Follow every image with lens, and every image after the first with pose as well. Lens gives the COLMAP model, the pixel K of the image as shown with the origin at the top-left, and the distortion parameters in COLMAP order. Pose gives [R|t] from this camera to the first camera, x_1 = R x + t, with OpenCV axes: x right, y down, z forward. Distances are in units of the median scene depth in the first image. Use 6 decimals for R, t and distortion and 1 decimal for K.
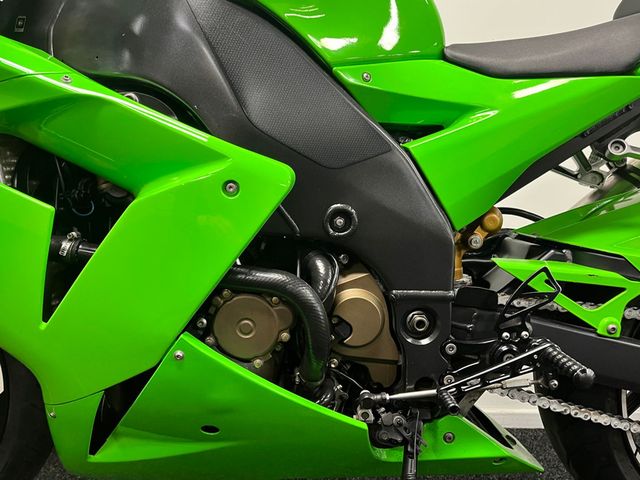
lens RADIAL K [[530.8, 0, 319.0], [0, 530.8, 242.4], [0, 0, 1]] dist [0.055590, -0.011925]
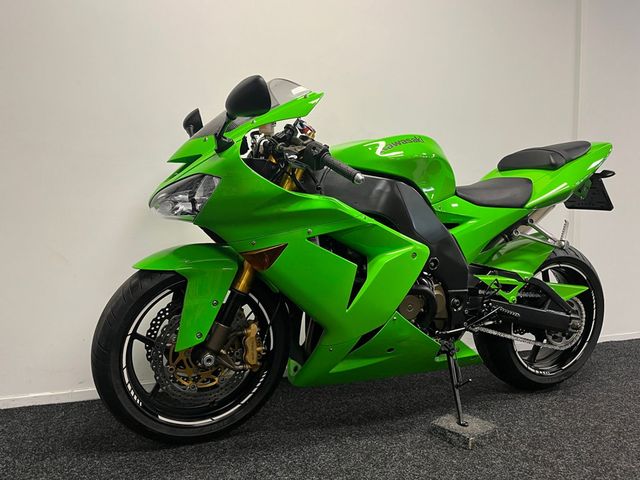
lens RADIAL K [[530.8, 0, 320.9], [0, 530.8, 241.1], [0, 0, 1]] dist [0.055590, -0.011925]
pose [[0.926983, -0.015373, 0.374789, -1.361869], [0.016534, 0.999863, 0.000118, -0.153472], [-0.374740, 0.006087, 0.927110, -1.120374]]
